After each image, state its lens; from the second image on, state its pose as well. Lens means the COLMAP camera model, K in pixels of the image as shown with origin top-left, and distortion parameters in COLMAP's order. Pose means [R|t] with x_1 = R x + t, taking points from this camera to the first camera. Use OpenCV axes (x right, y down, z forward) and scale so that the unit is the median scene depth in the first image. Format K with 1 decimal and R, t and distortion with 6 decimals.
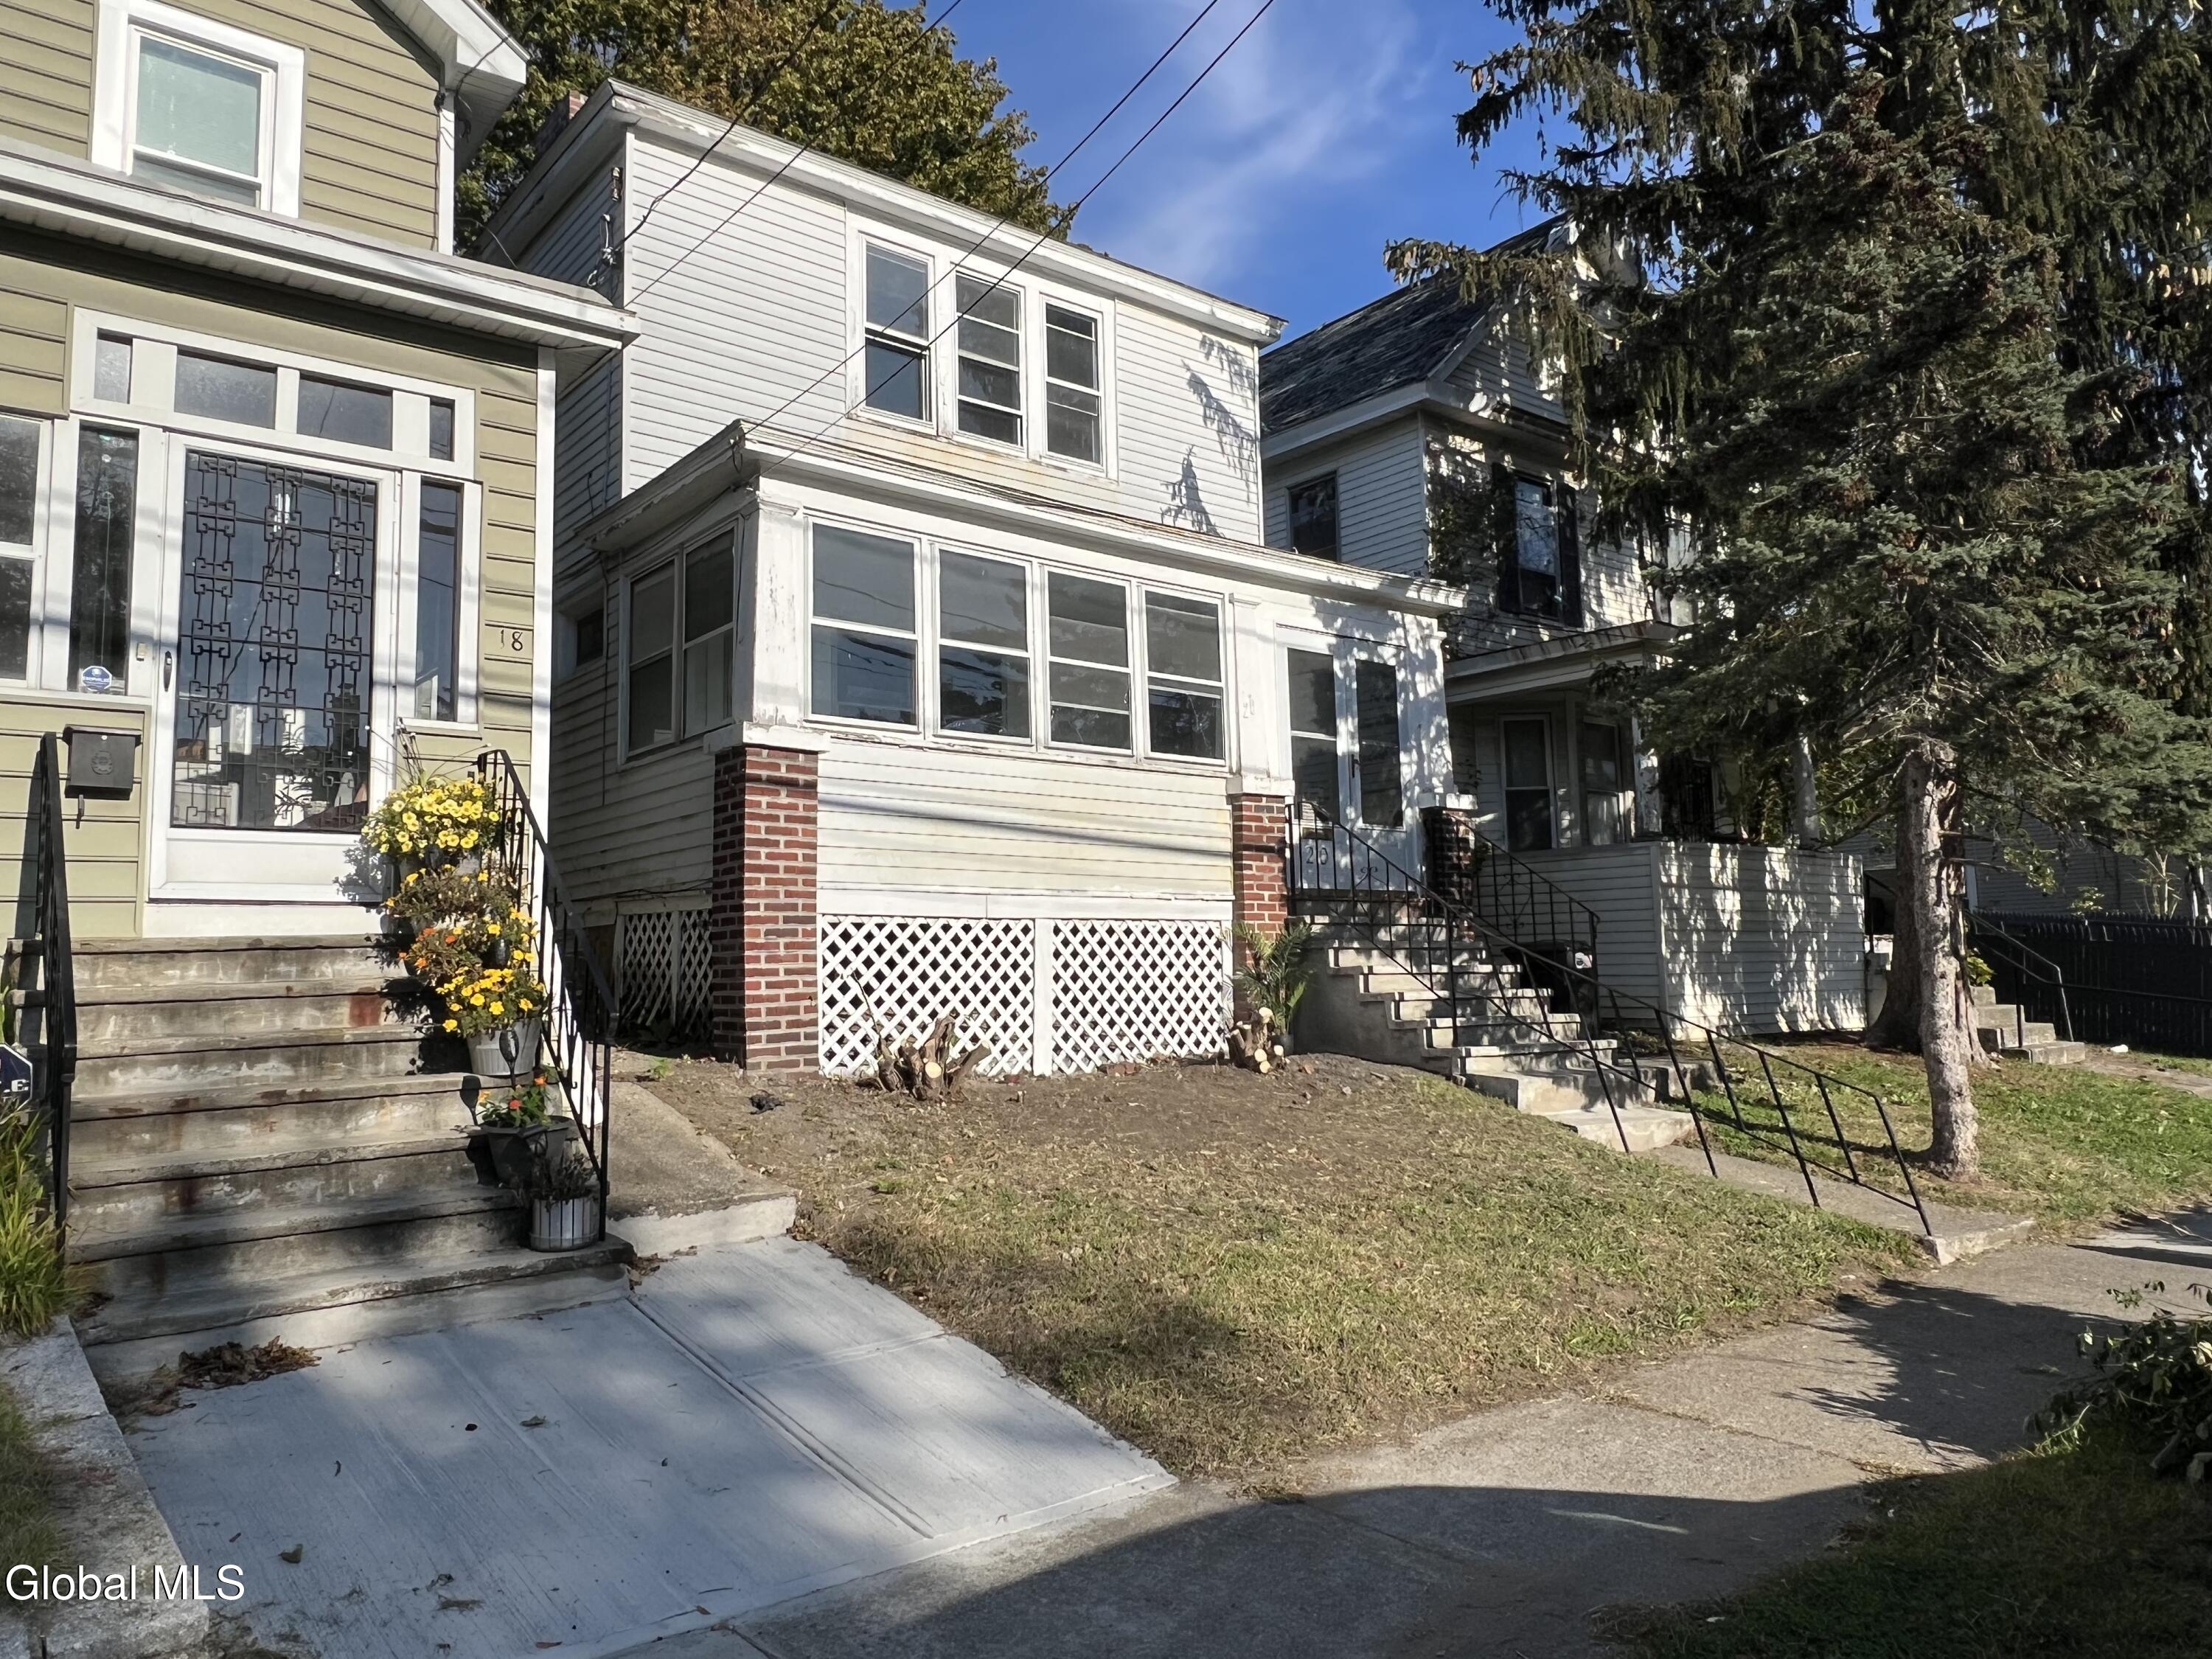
lens RADIAL K [[1486.0, 0, 1101.8], [0, 1486.0, 821.7], [0, 0, 1]] dist [-0.026114, -0.045746]
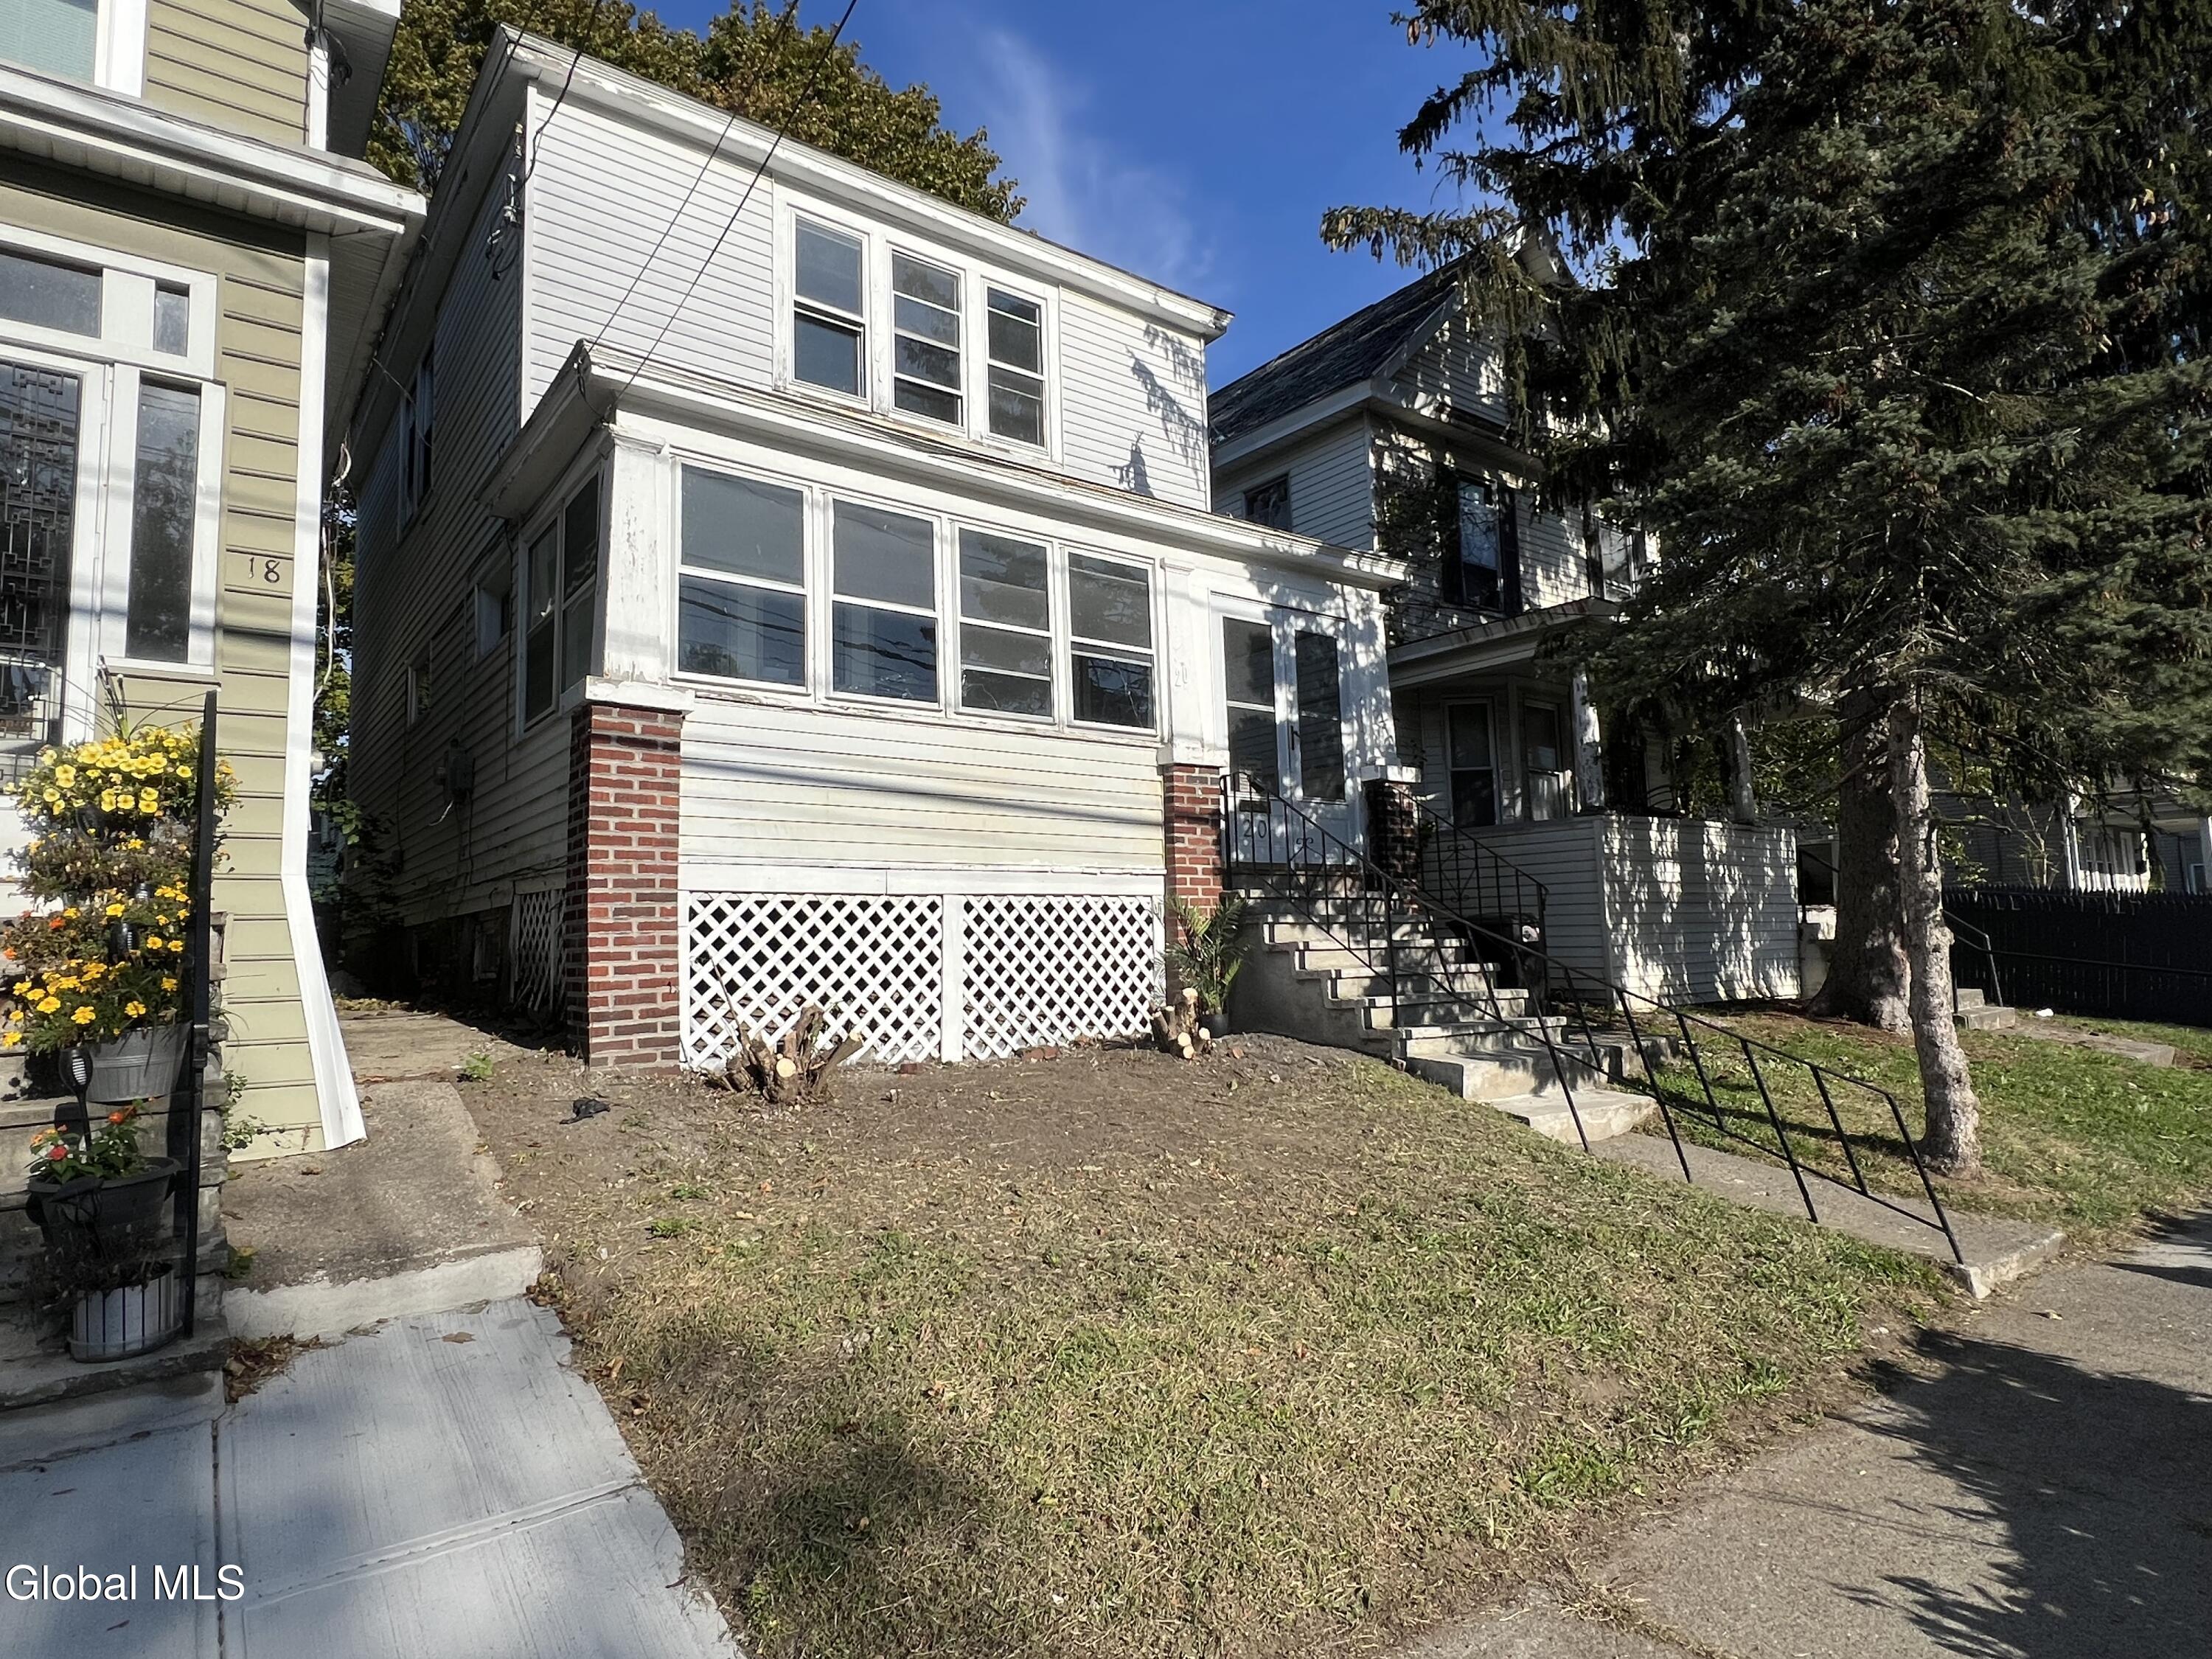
lens RADIAL K [[1202.5, 0, 1106.0], [0, 1202.5, 829.5], [0, 0, 1]] dist [-0.029946, -0.000780]
pose [[0.999825, -0.010065, -0.015792, 0.066345], [0.010190, 0.999917, 0.007823, 0.018347], [0.015712, -0.007983, 0.999845, 0.231387]]
